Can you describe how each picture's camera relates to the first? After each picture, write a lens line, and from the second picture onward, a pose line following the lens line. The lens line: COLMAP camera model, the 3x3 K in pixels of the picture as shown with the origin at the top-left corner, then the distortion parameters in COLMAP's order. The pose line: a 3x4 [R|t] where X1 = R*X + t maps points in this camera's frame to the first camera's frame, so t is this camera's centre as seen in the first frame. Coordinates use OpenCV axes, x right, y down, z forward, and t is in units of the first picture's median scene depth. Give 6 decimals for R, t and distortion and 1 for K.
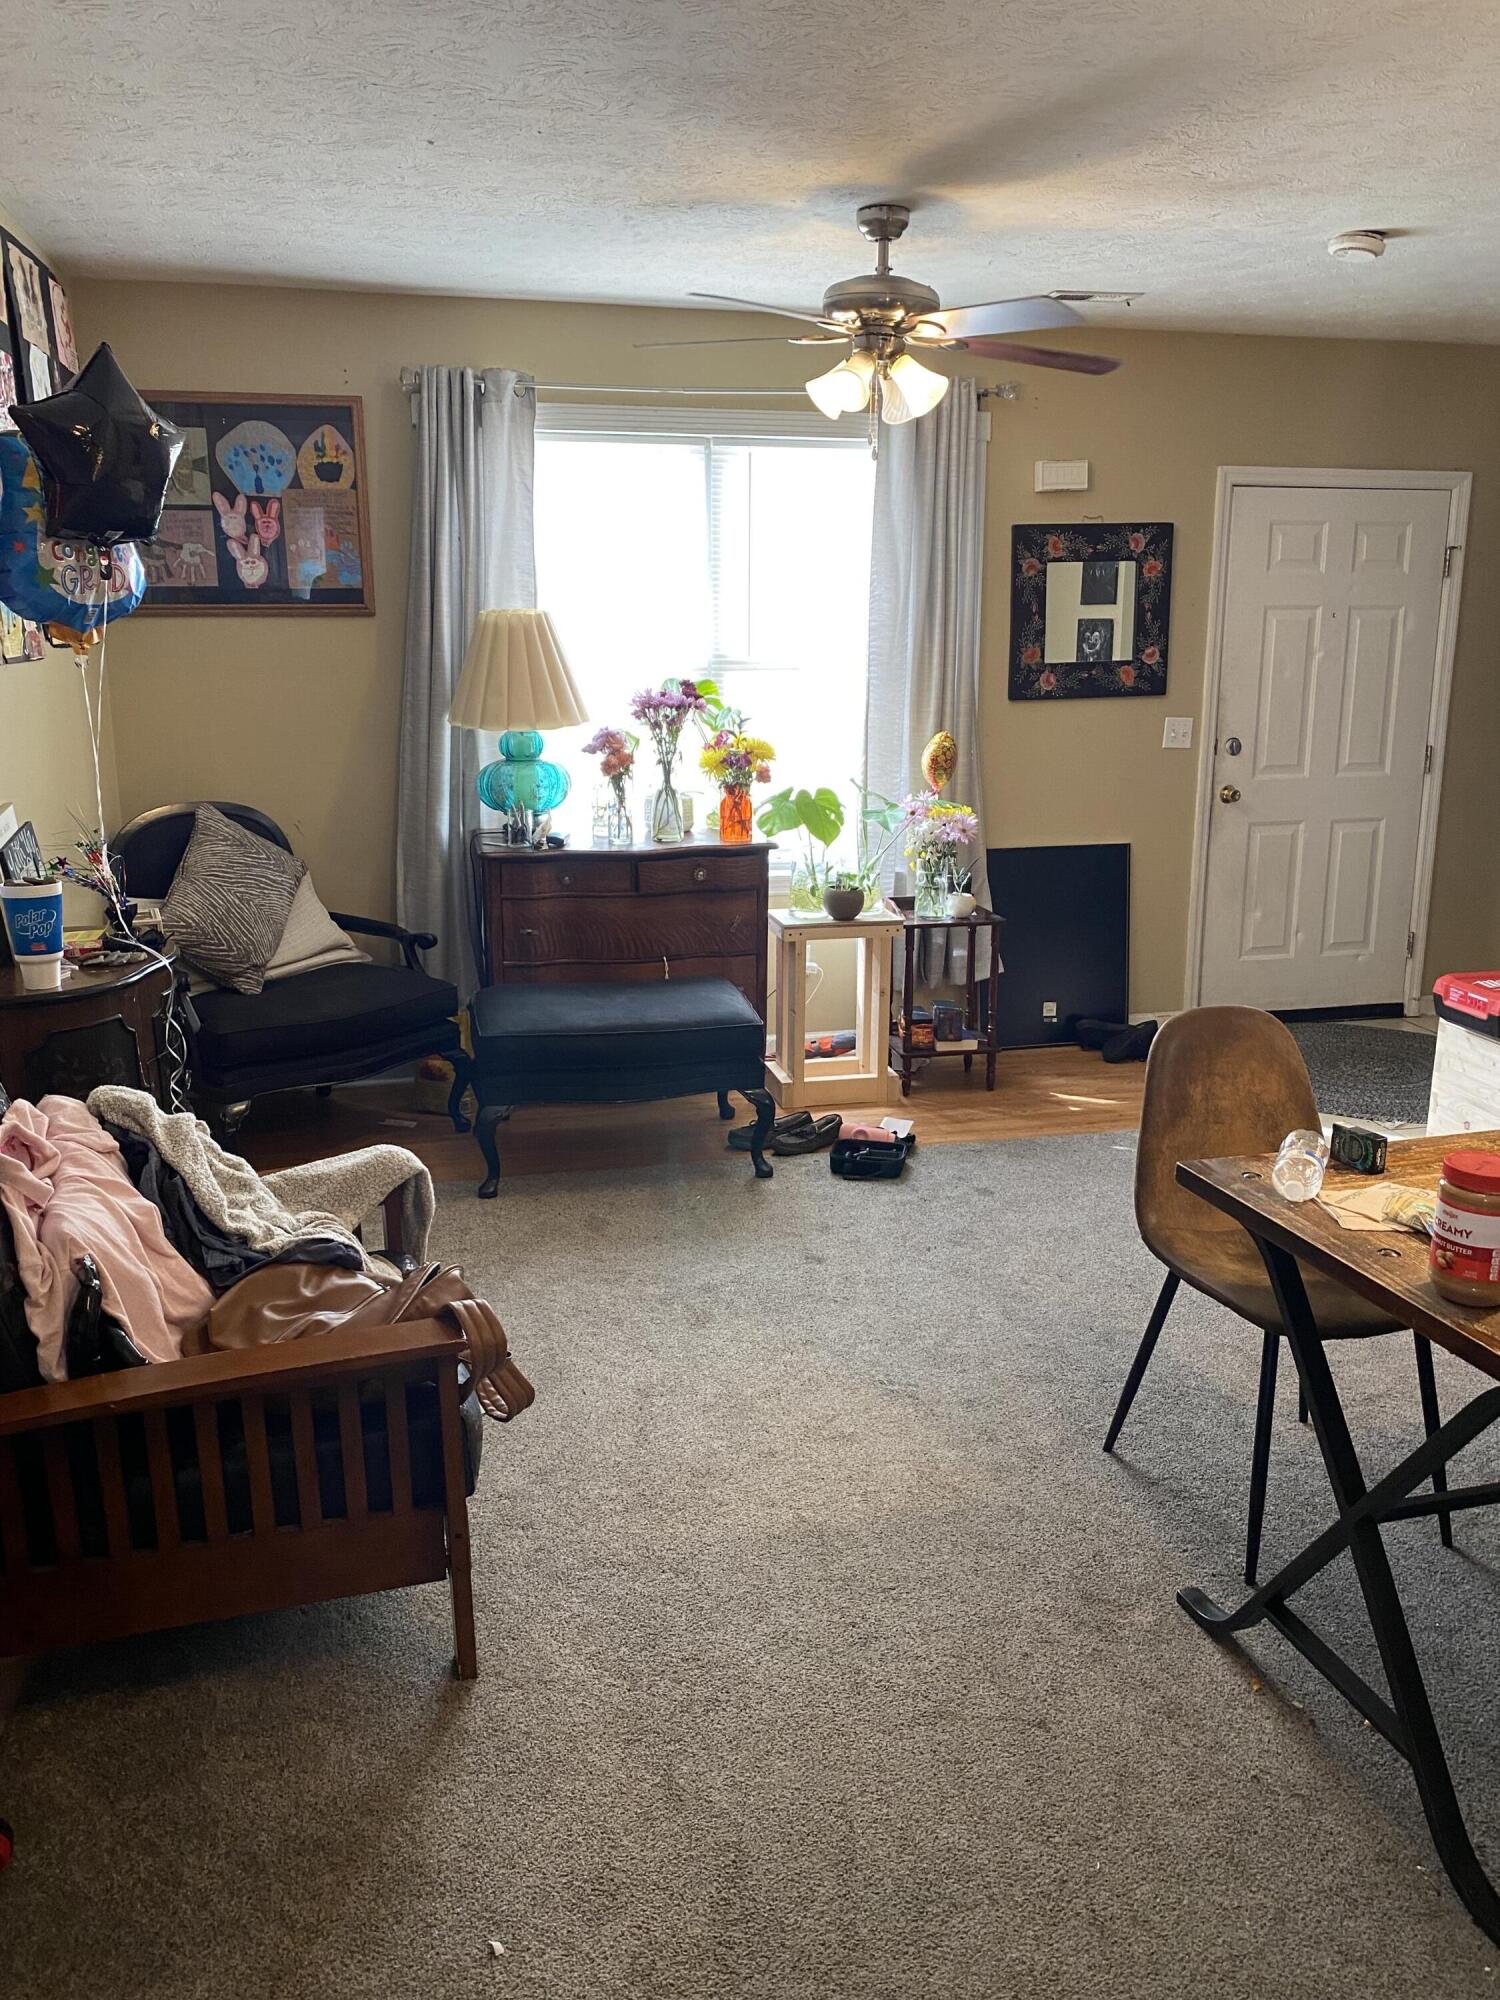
lens RADIAL K [[1530.8, 0, 754.3], [0, 1530.8, 1000.2], [0, 0, 1]] dist [0.049431, -0.086200]
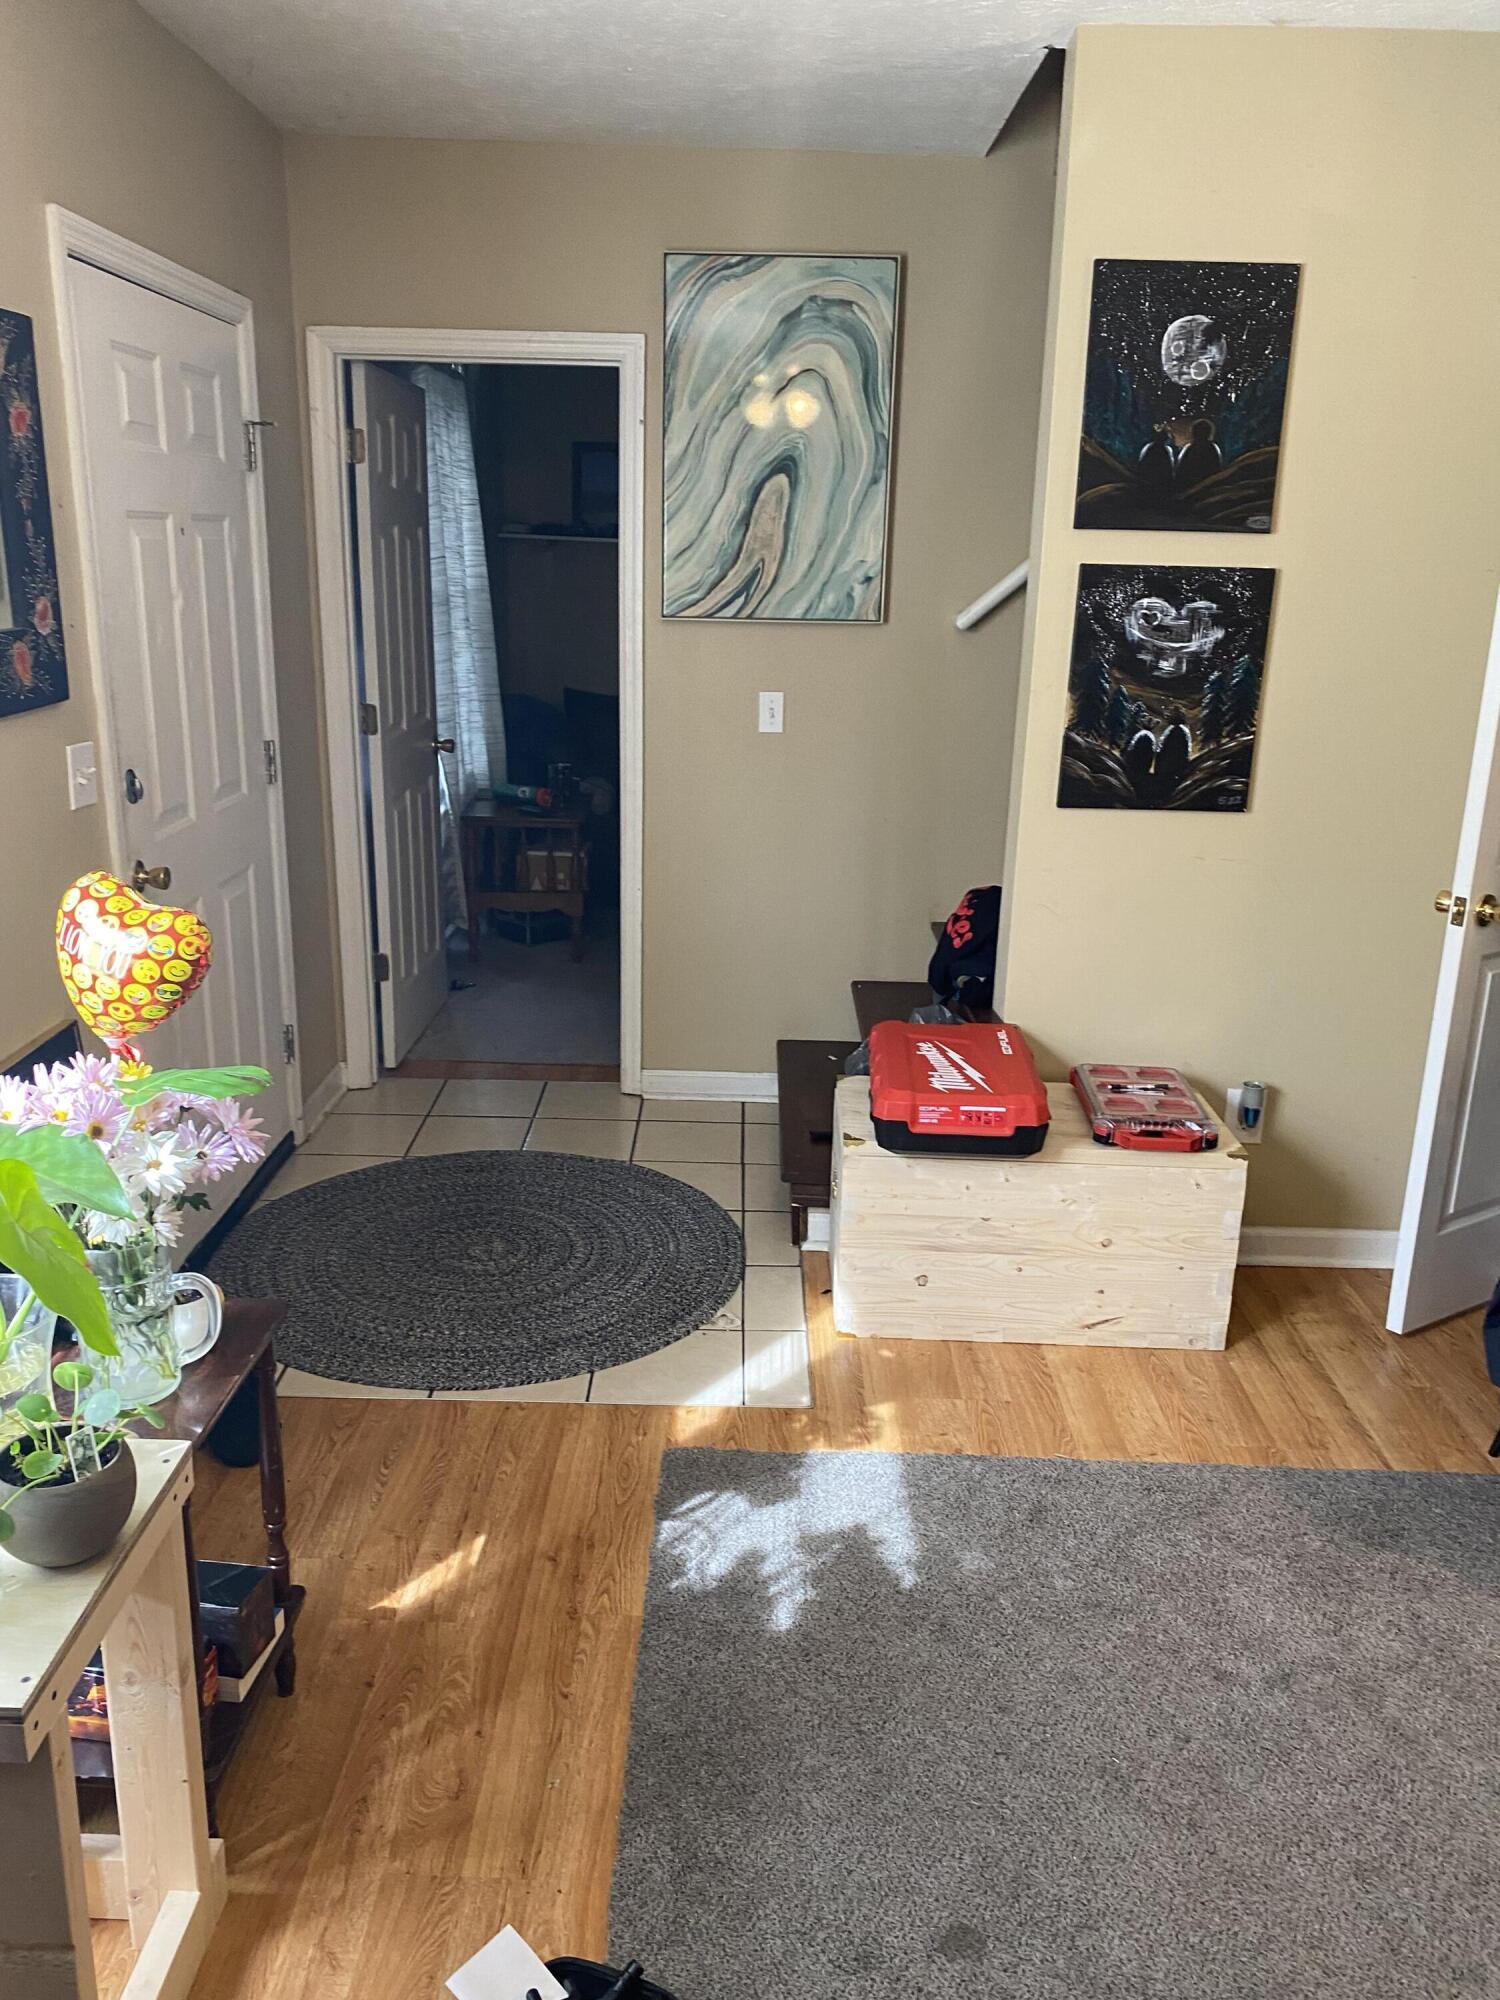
lens RADIAL K [[1530.8, 0, 751.7], [0, 1530.8, 987.1], [0, 0, 1]] dist [0.049431, -0.086200]
pose [[0.222863, -0.261932, 0.939001, -0.164284], [0.208883, 0.953686, 0.216452, -0.194180], [-0.952208, 0.147903, 0.267254, 0.775704]]
